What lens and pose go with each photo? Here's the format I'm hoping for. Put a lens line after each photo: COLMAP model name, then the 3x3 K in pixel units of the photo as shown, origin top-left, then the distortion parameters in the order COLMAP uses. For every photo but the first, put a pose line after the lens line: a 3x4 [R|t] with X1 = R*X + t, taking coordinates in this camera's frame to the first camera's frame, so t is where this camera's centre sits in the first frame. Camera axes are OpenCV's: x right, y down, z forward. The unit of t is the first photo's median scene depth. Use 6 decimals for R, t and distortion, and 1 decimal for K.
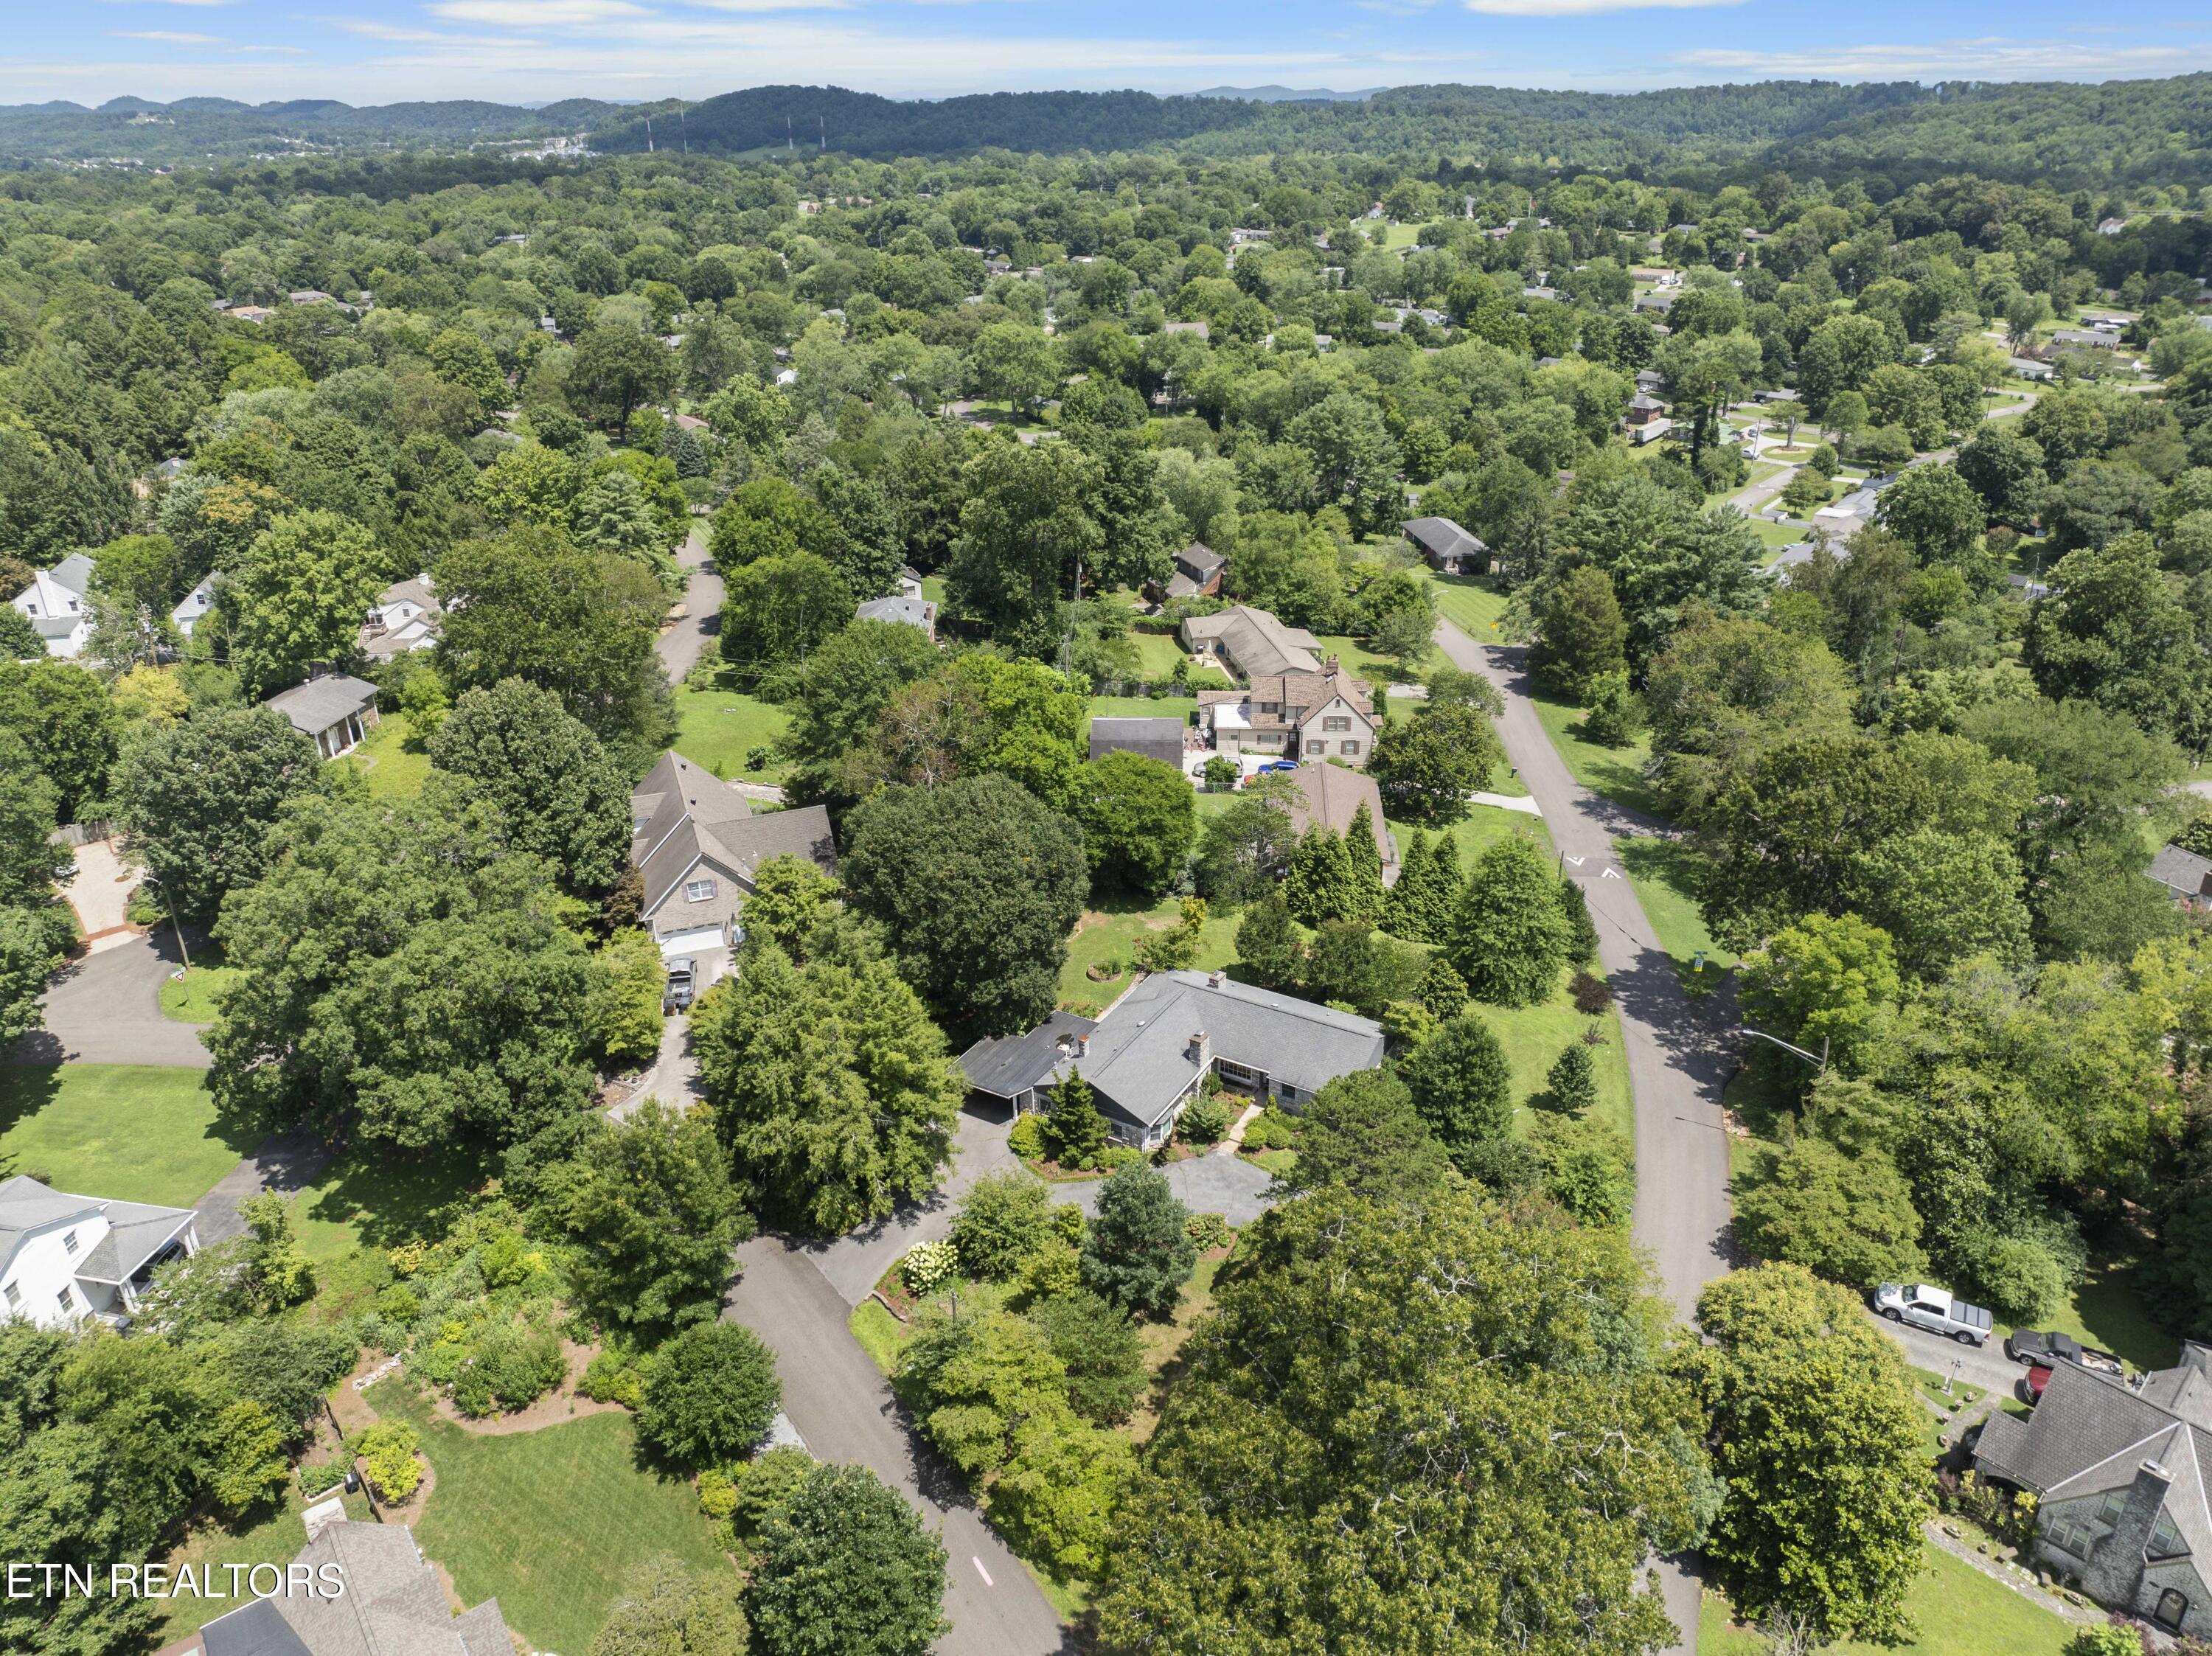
lens RADIAL K [[1560.2, 0, 1112.2], [0, 1560.2, 833.8], [0, 0, 1]] dist [-0.043539, 0.007152]
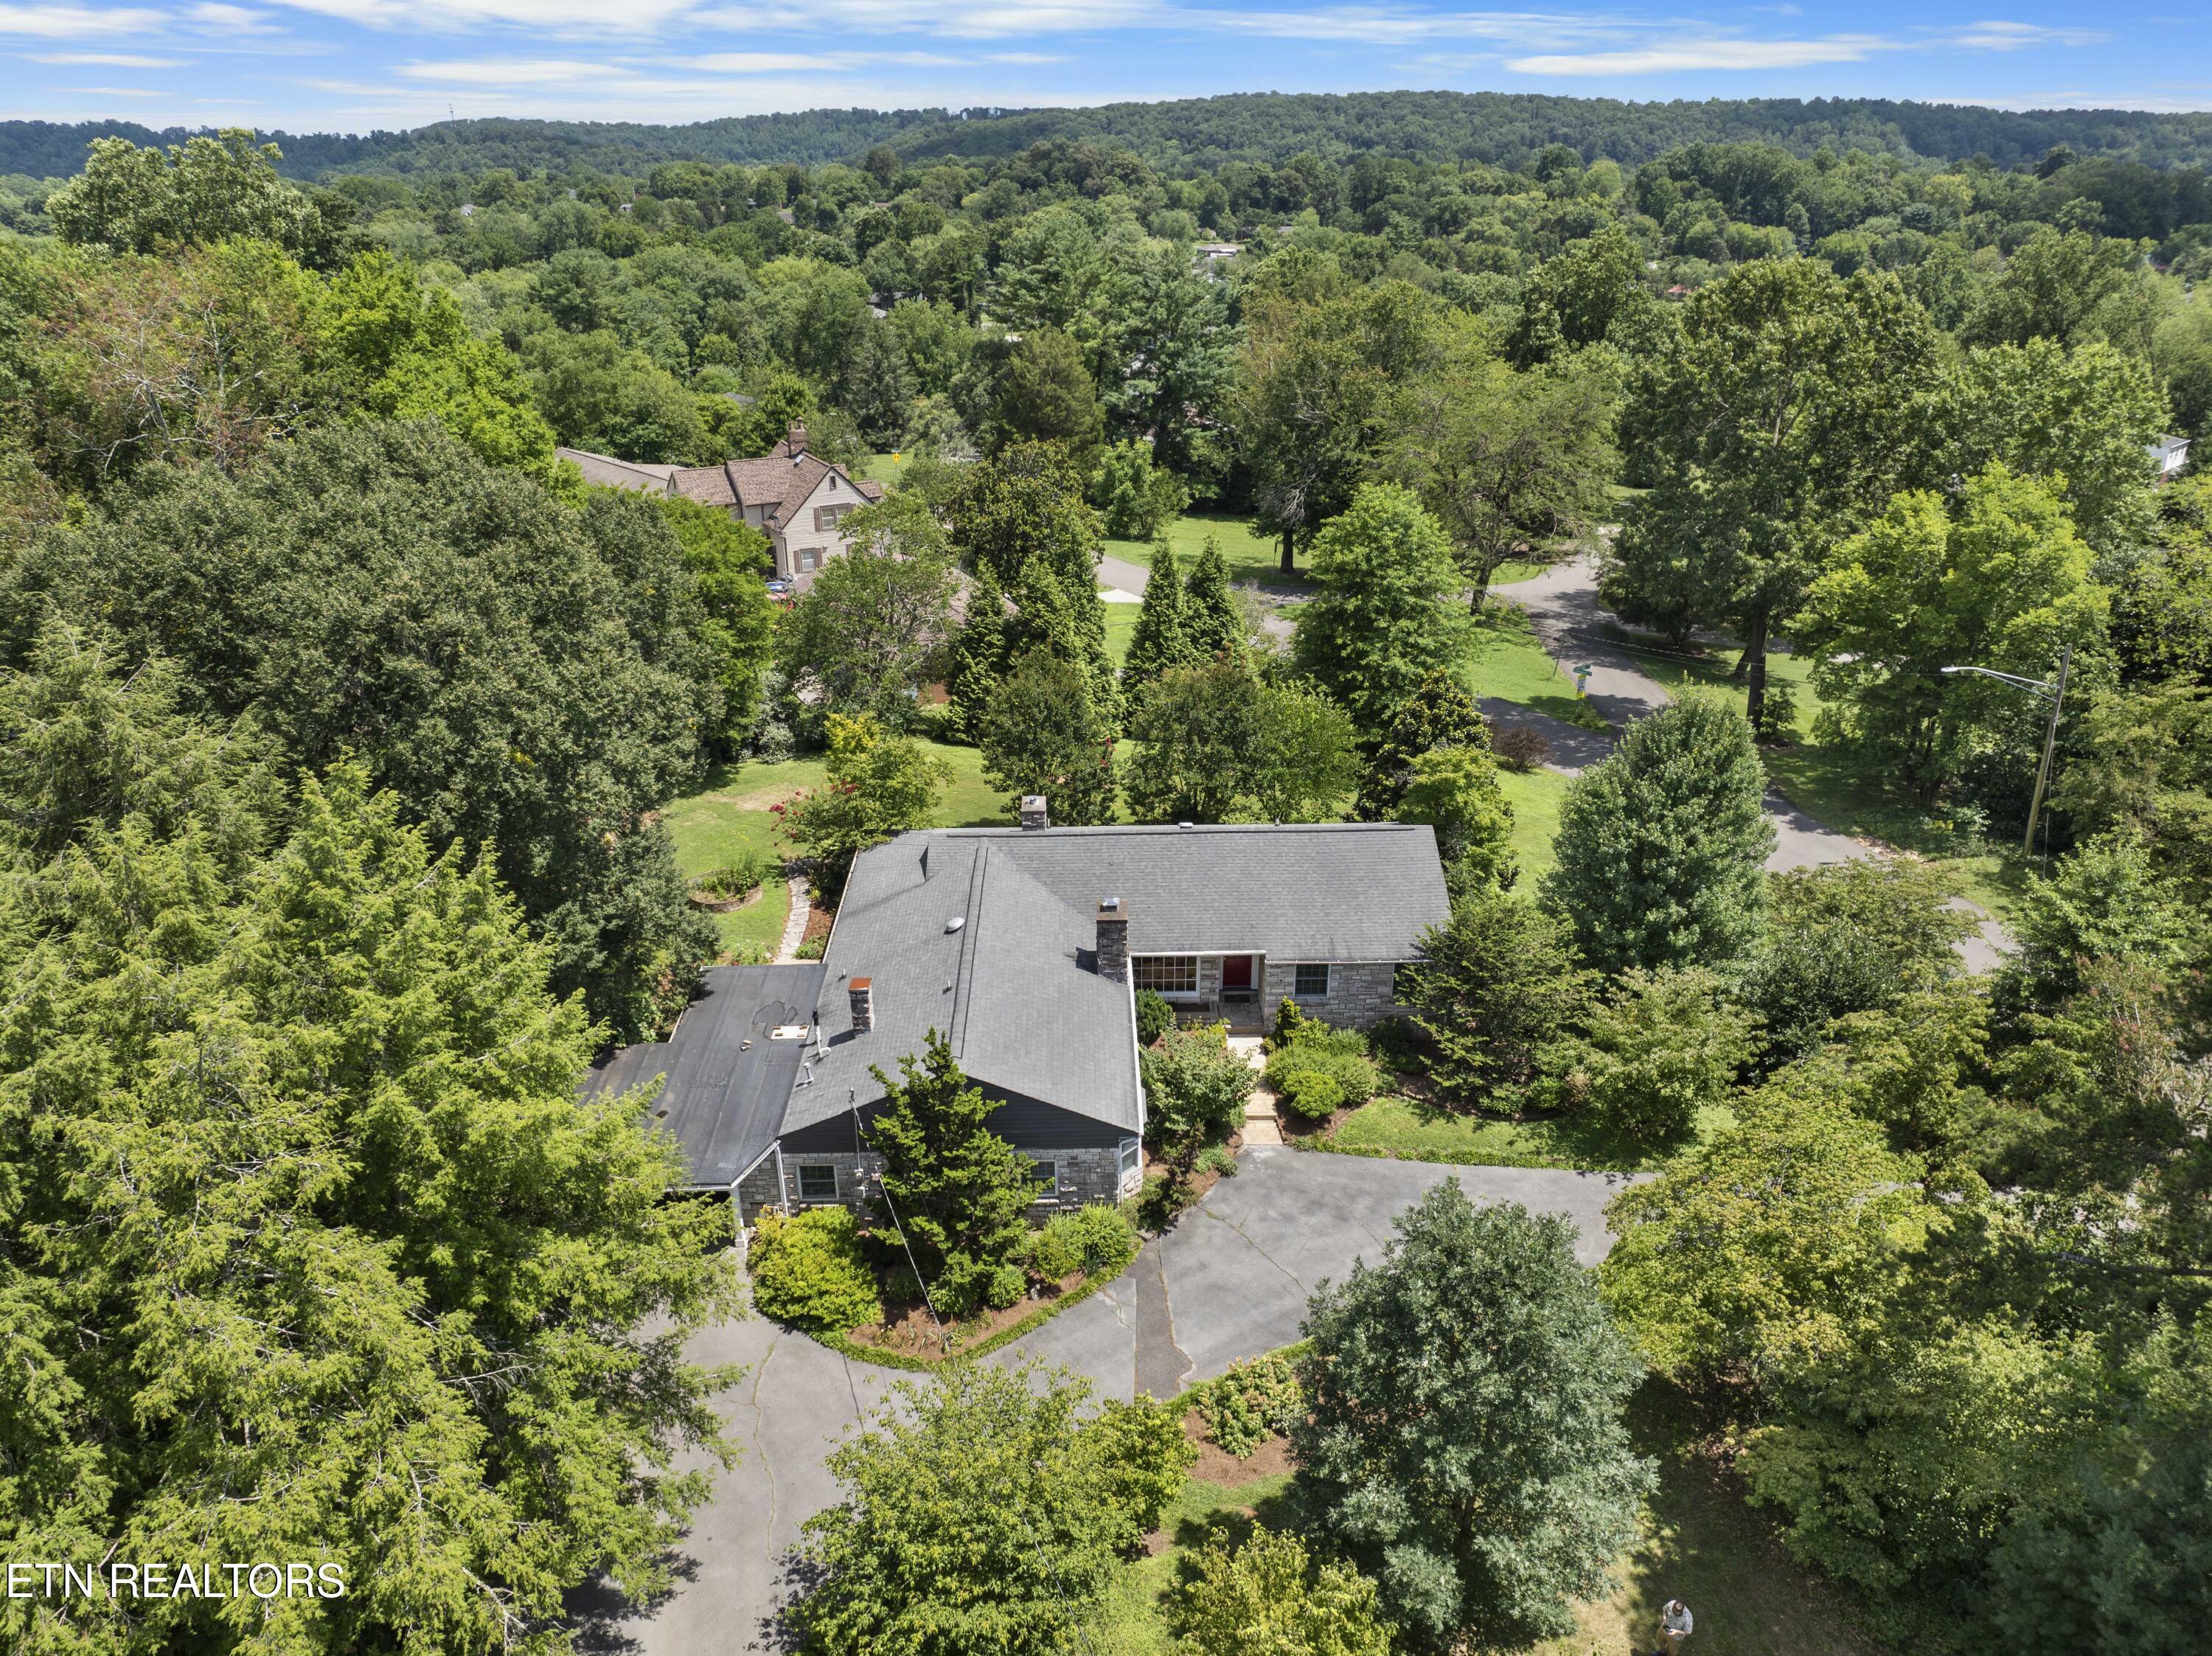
lens RADIAL K [[1560.2, 0, 1112.2], [0, 1560.2, 833.8], [0, 0, 1]] dist [-0.043539, 0.007152]
pose [[0.852155, -0.208443, 0.479982, -0.162849], [0.221837, 0.974640, 0.029412, 0.110780], [-0.473941, 0.081415, 0.876785, 0.713922]]
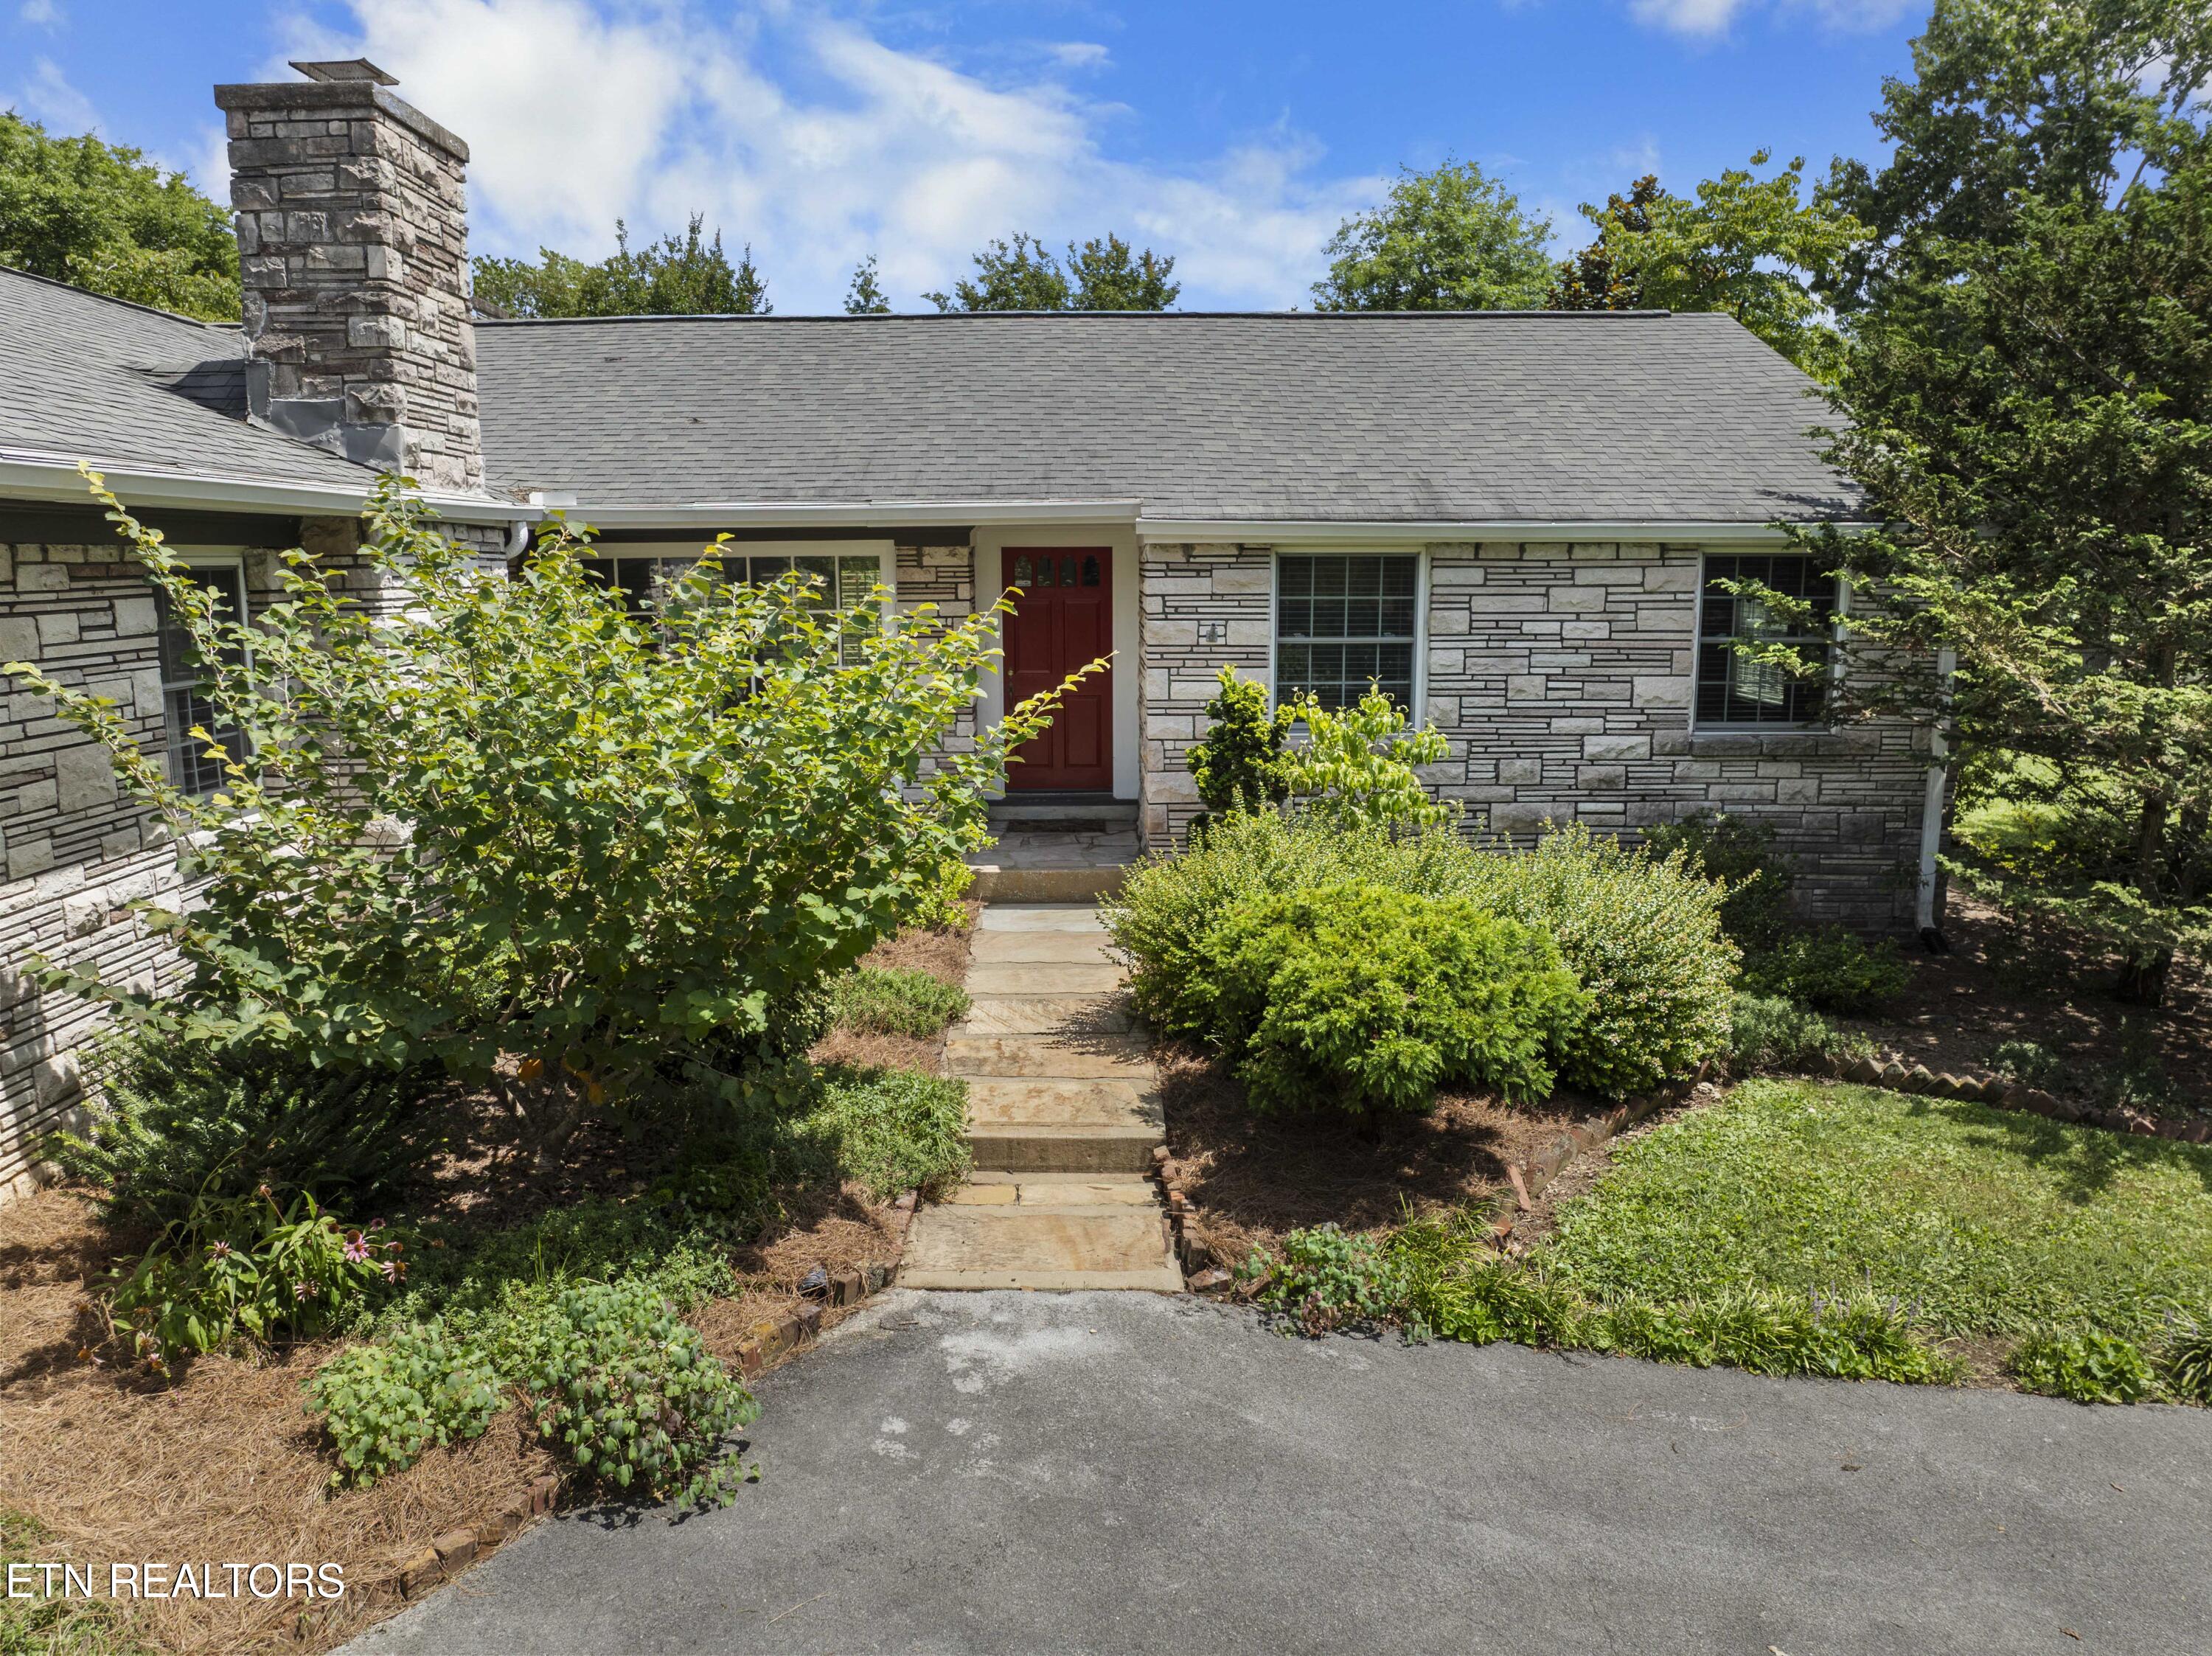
lens RADIAL K [[1560.2, 0, 1112.2], [0, 1560.2, 833.8], [0, 0, 1]] dist [-0.043539, 0.007152]
pose [[0.858044, -0.095856, 0.504551, 0.047403], [0.226270, 0.952498, -0.203839, 0.218530], [-0.461044, 0.289068, 0.838975, 1.041069]]
